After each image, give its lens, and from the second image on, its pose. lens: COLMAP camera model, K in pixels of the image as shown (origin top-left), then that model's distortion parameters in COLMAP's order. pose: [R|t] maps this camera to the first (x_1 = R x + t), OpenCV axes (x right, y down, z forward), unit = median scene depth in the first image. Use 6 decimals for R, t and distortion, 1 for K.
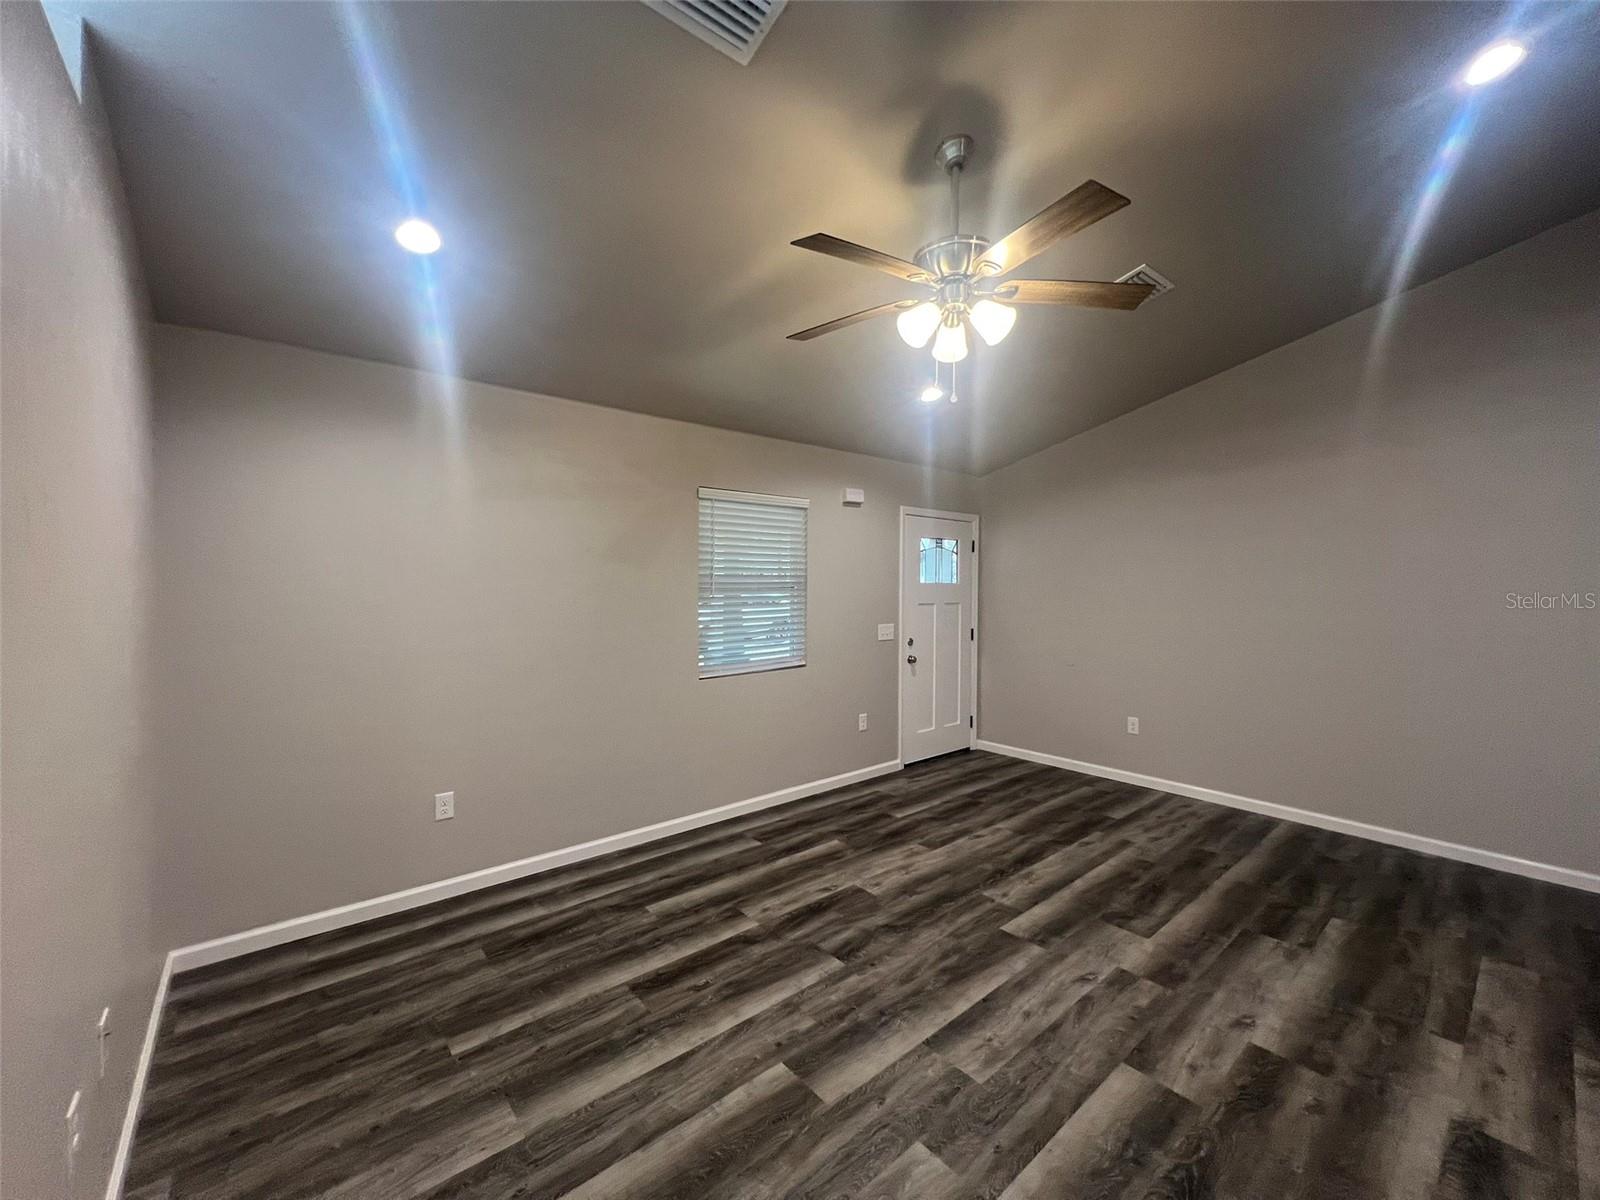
lens RADIAL K [[637.1, 0, 796.3], [0, 637.1, 593.7], [0, 0, 1]] dist [-0.002952, 0.000837]
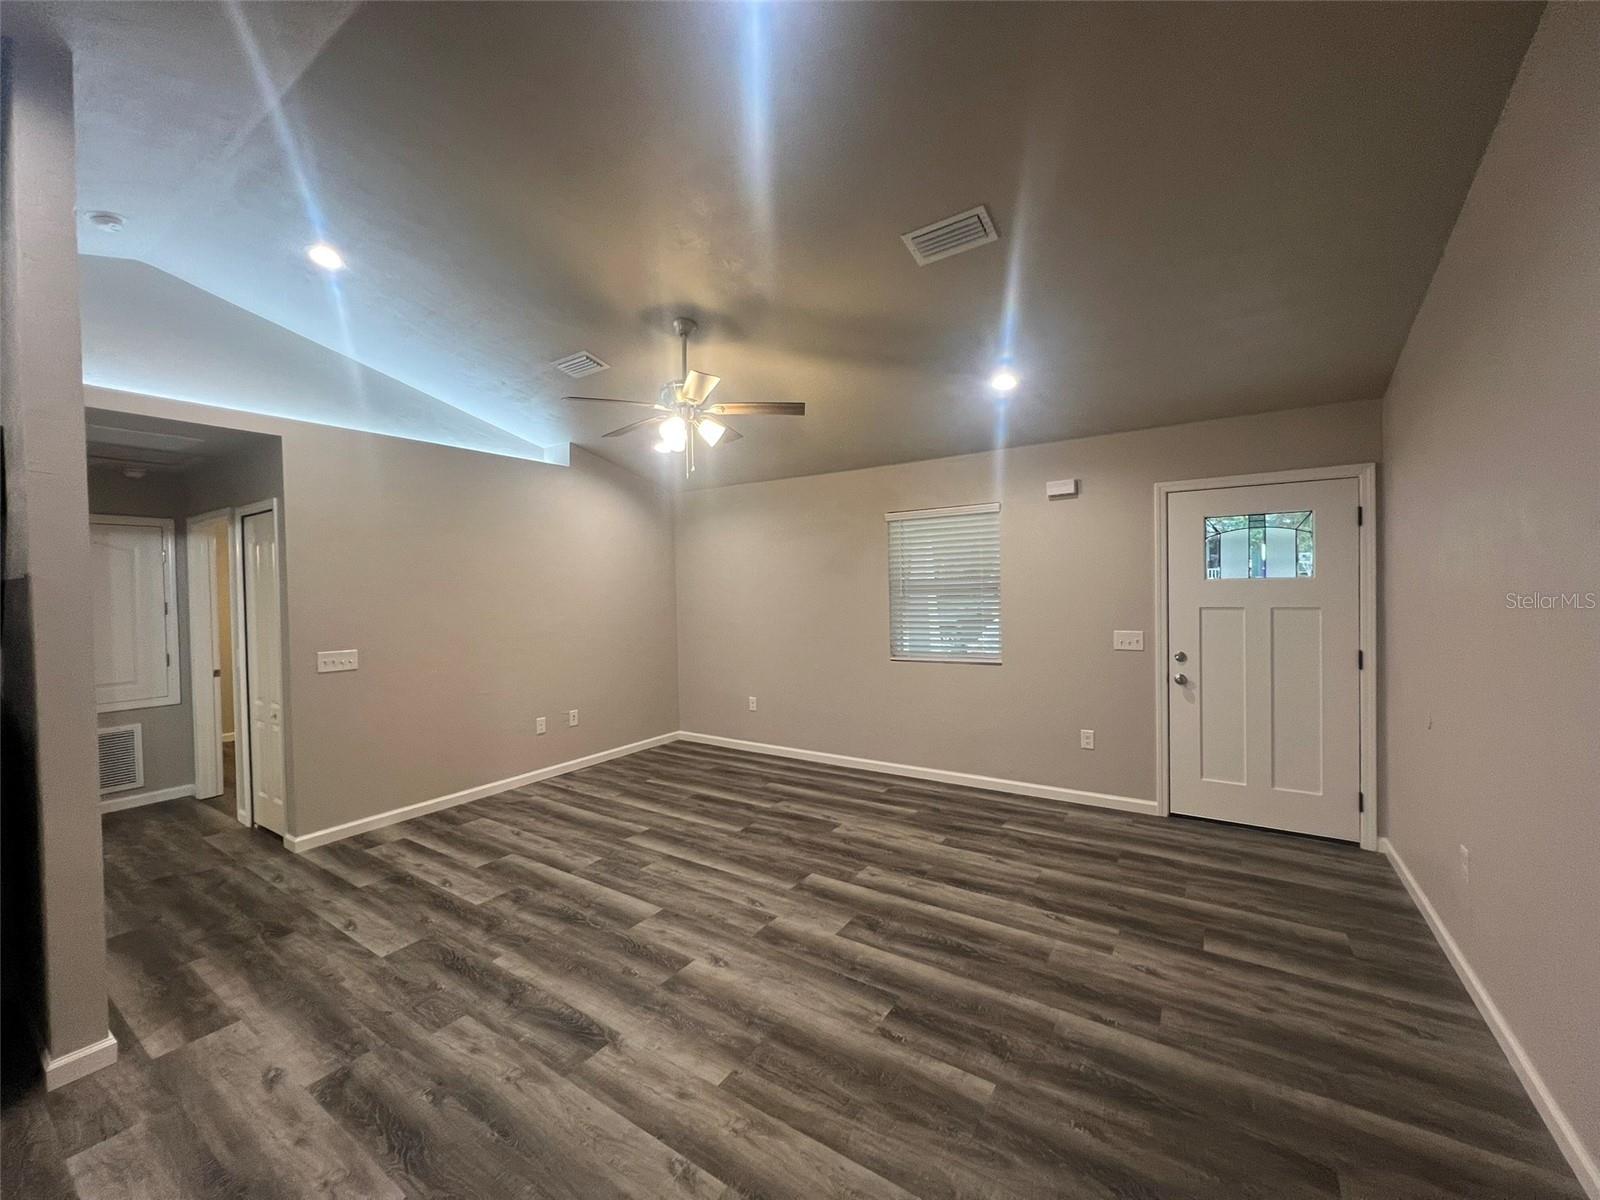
lens RADIAL K [[637.1, 0, 796.4], [0, 637.1, 600.0], [0, 0, 1]] dist [-0.002952, 0.000837]
pose [[0.277428, 0.009402, -0.960700, 1.353326], [0.004834, 0.999926, 0.011182, -0.006056], [0.960734, -0.007746, 0.277362, 0.589975]]
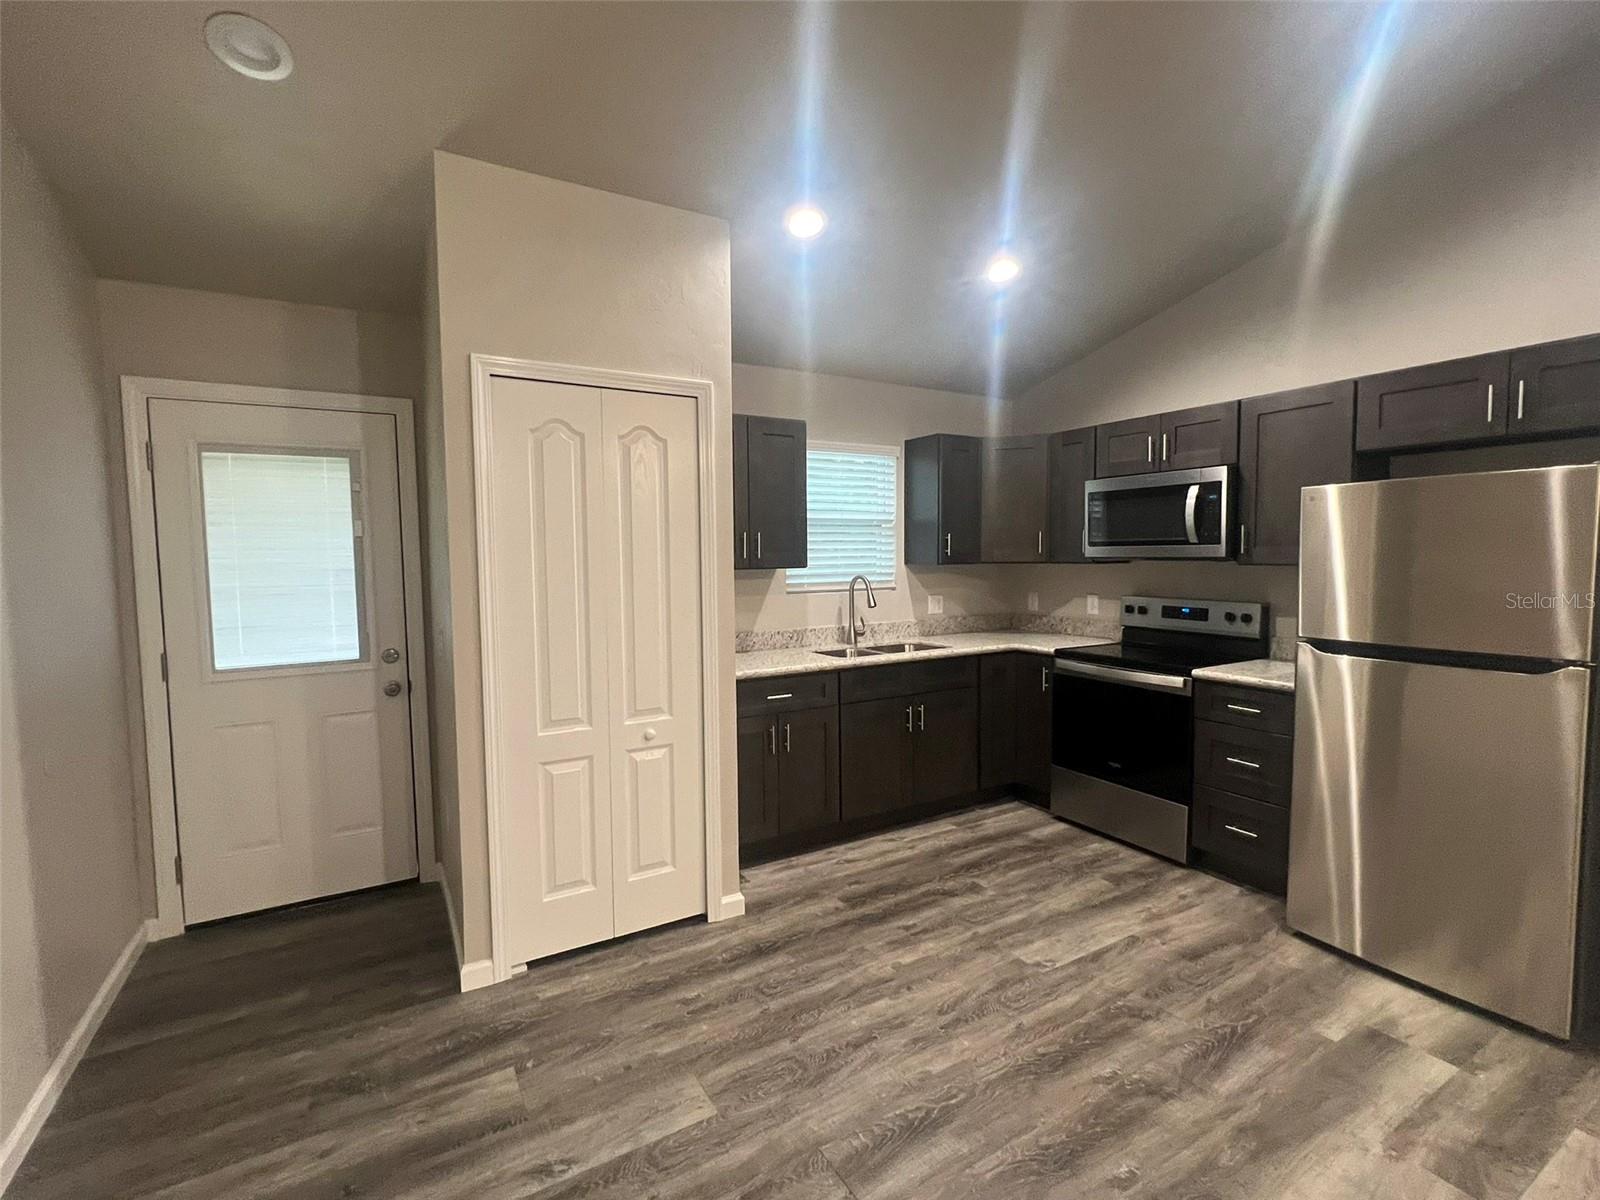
lens RADIAL K [[724.9, 0, 793.6], [0, 724.9, 598.0], [0, 0, 1]] dist [-0.000201, 0.000175]
pose [[-0.985796, -0.003958, 0.167900, 1.166136], [0.009561, 0.996779, 0.079630, 0.009395], [-0.167675, 0.080105, -0.982583, 0.775024]]
